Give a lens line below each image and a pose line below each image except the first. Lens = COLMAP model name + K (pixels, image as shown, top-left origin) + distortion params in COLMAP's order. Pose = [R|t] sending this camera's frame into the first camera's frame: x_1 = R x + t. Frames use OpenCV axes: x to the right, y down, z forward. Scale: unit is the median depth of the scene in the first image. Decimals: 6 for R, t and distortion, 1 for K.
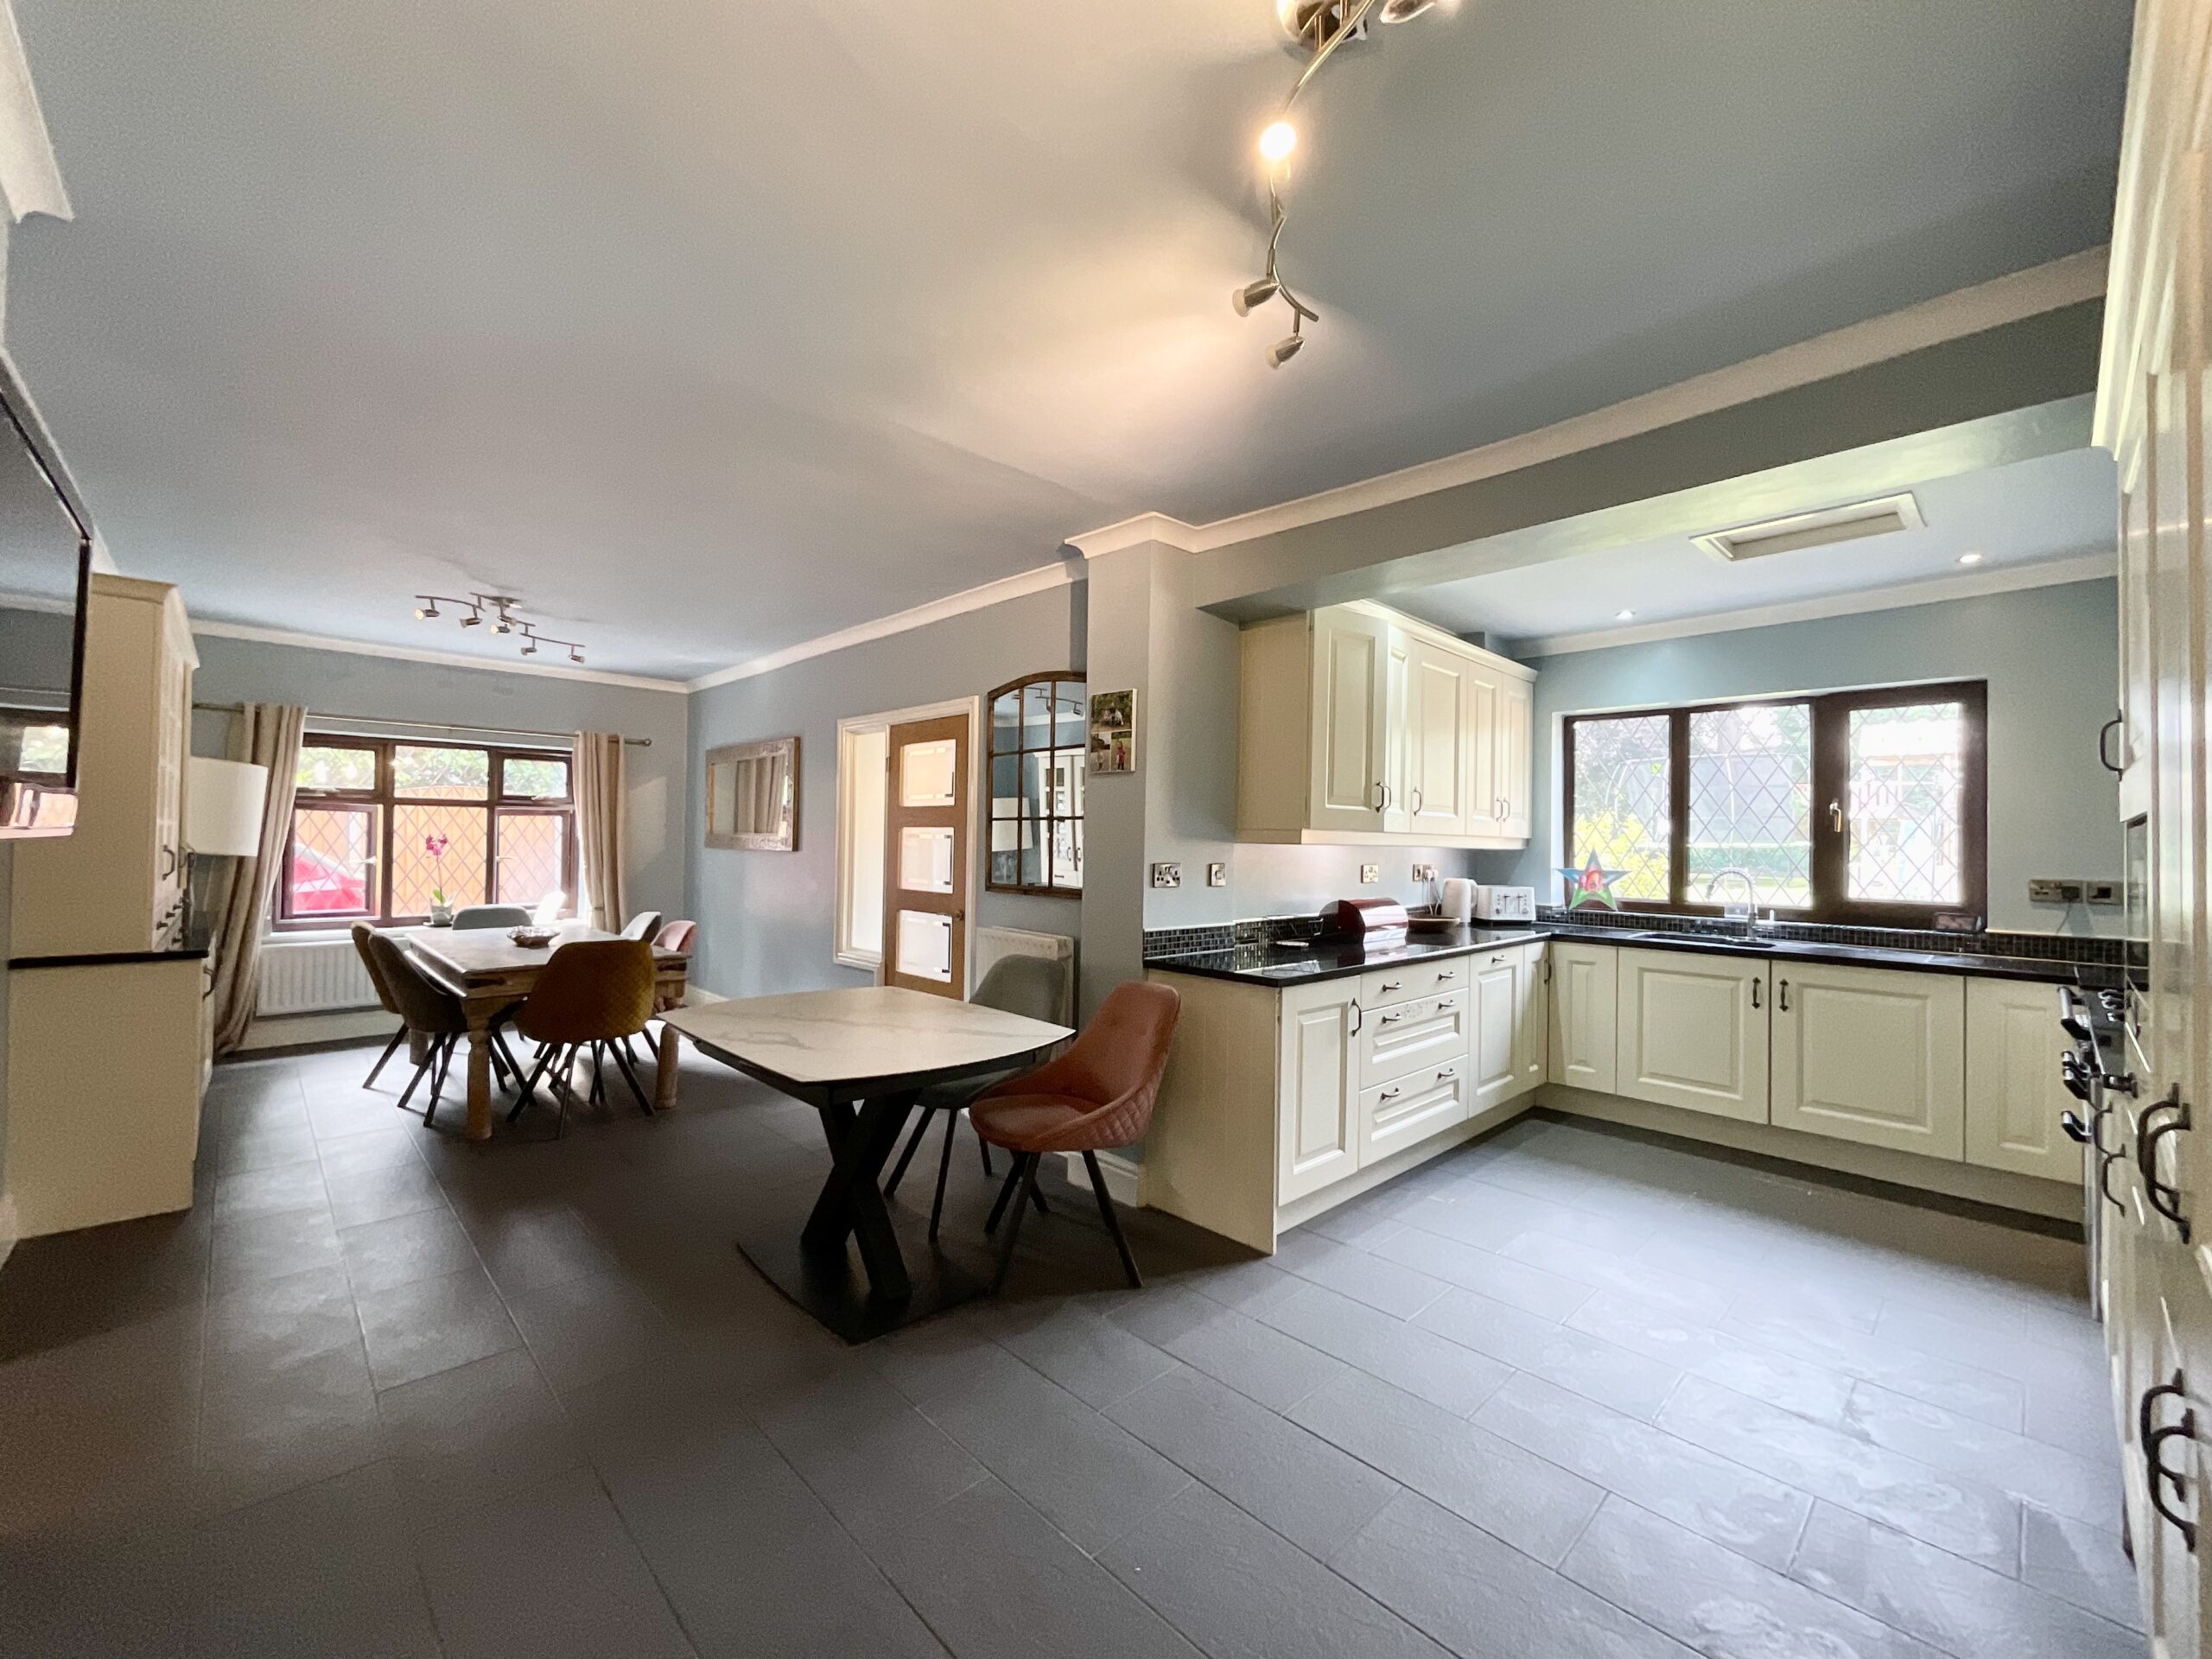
lens RADIAL K [[900.5, 0, 1112.3], [0, 900.5, 824.0], [0, 0, 1]] dist [-0.001092, 0.001181]
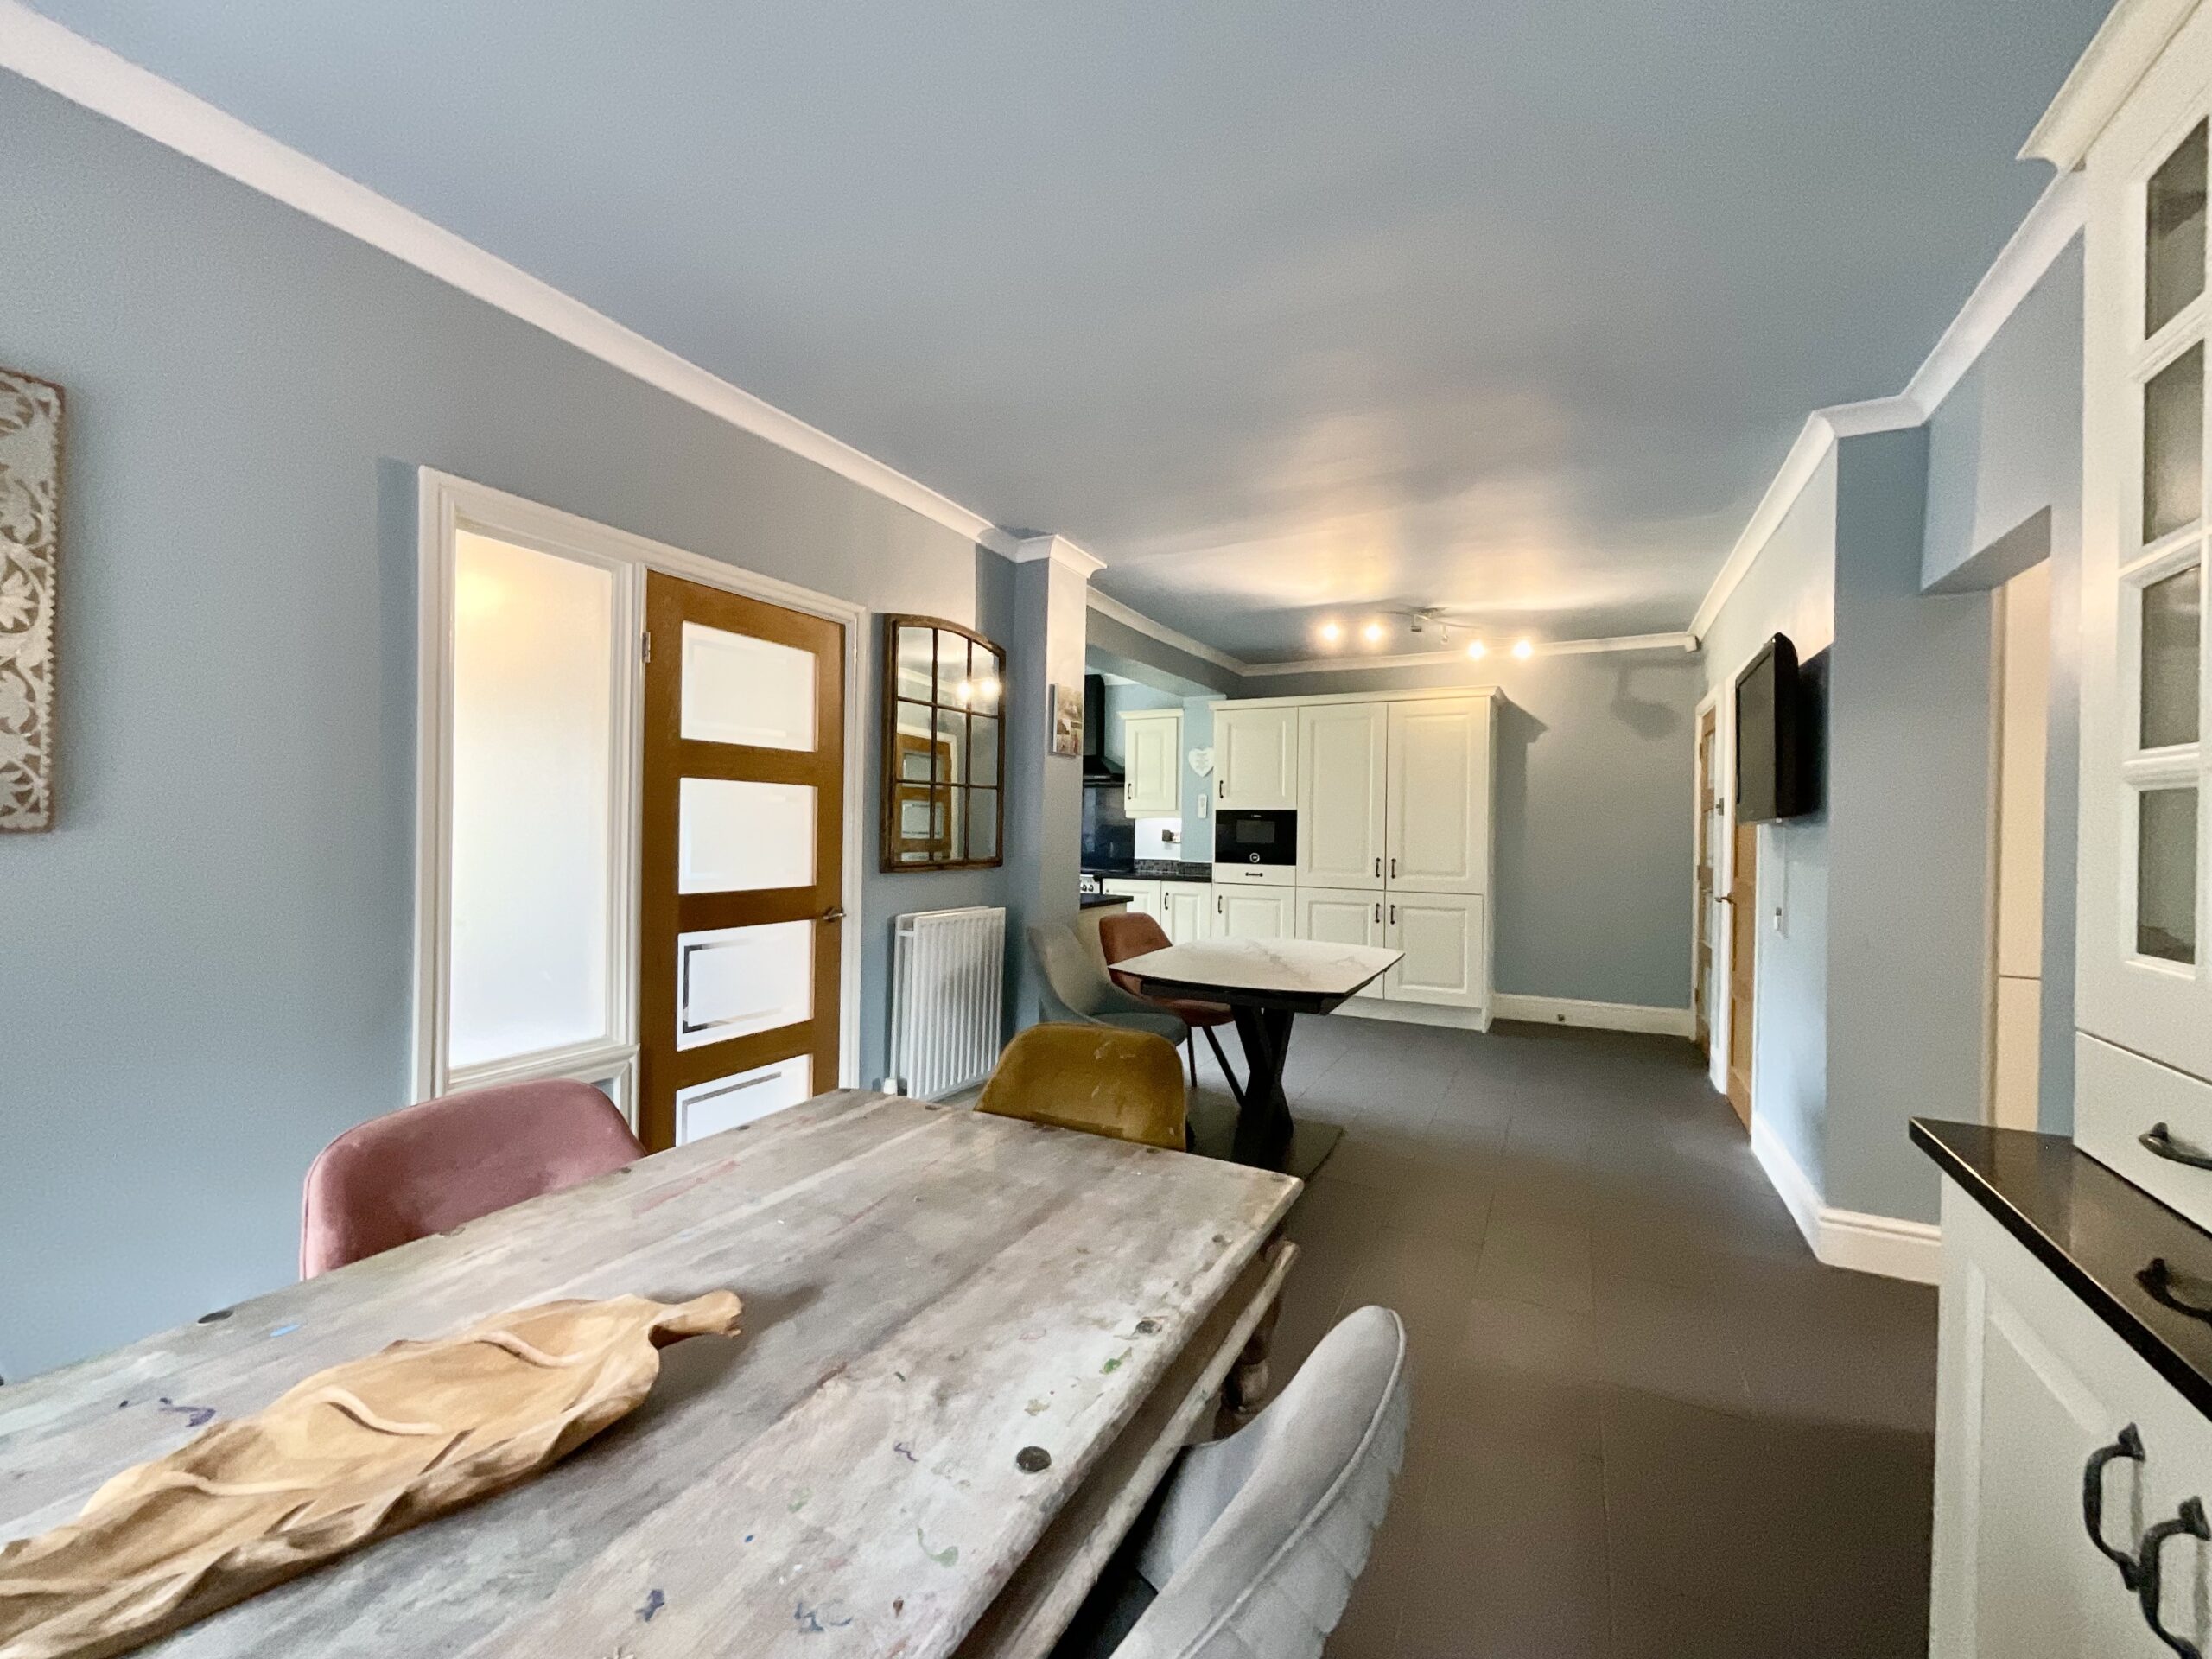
lens RADIAL K [[900.5, 0, 1109.6], [0, 900.5, 821.4], [0, 0, 1]] dist [-0.001092, 0.001181]
pose [[-0.308417, -0.019643, 0.951049, -0.885794], [-0.042558, 0.999071, 0.006834, 0.016078], [-0.950299, -0.038367, -0.308966, 1.007151]]
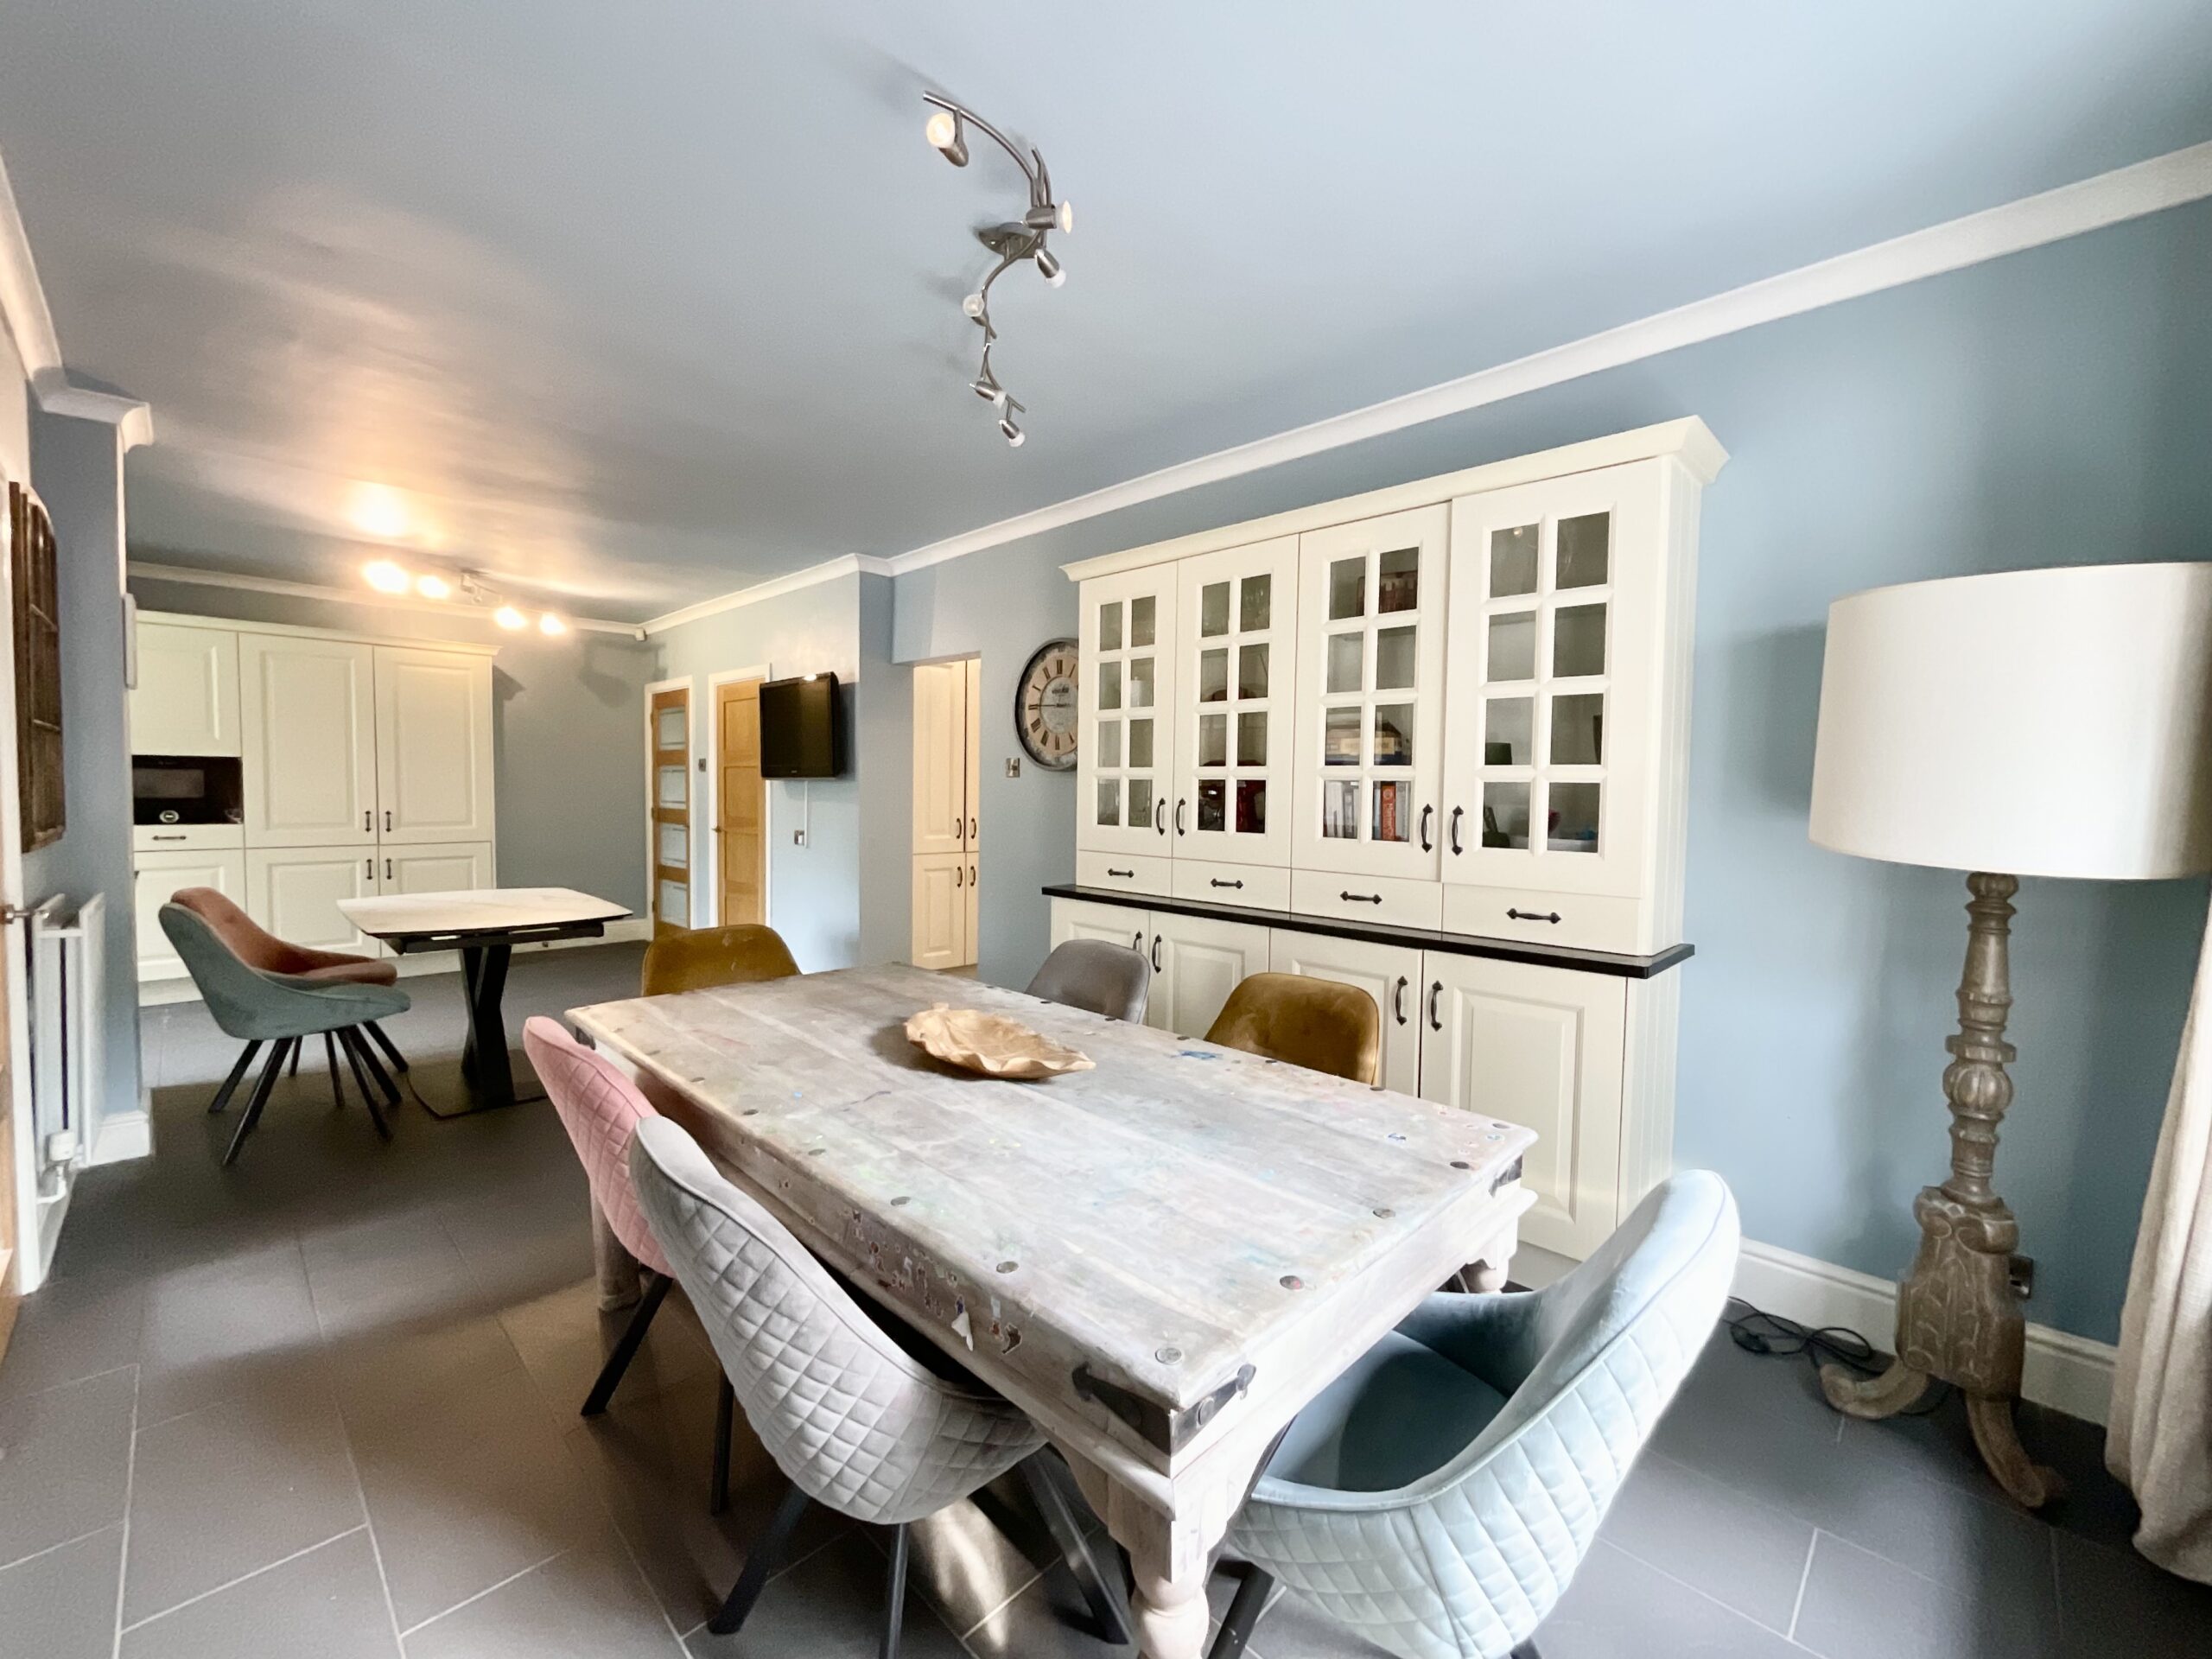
lens RADIAL K [[900.5, 0, 1097.4], [0, 900.5, 828.8], [0, 0, 1]] dist [-0.001092, 0.001181]
pose [[-0.999349, -0.033214, -0.014053, -0.744832], [-0.033542, 0.999154, 0.023795, 0.023075], [0.013251, 0.024251, -0.999618, 1.476309]]
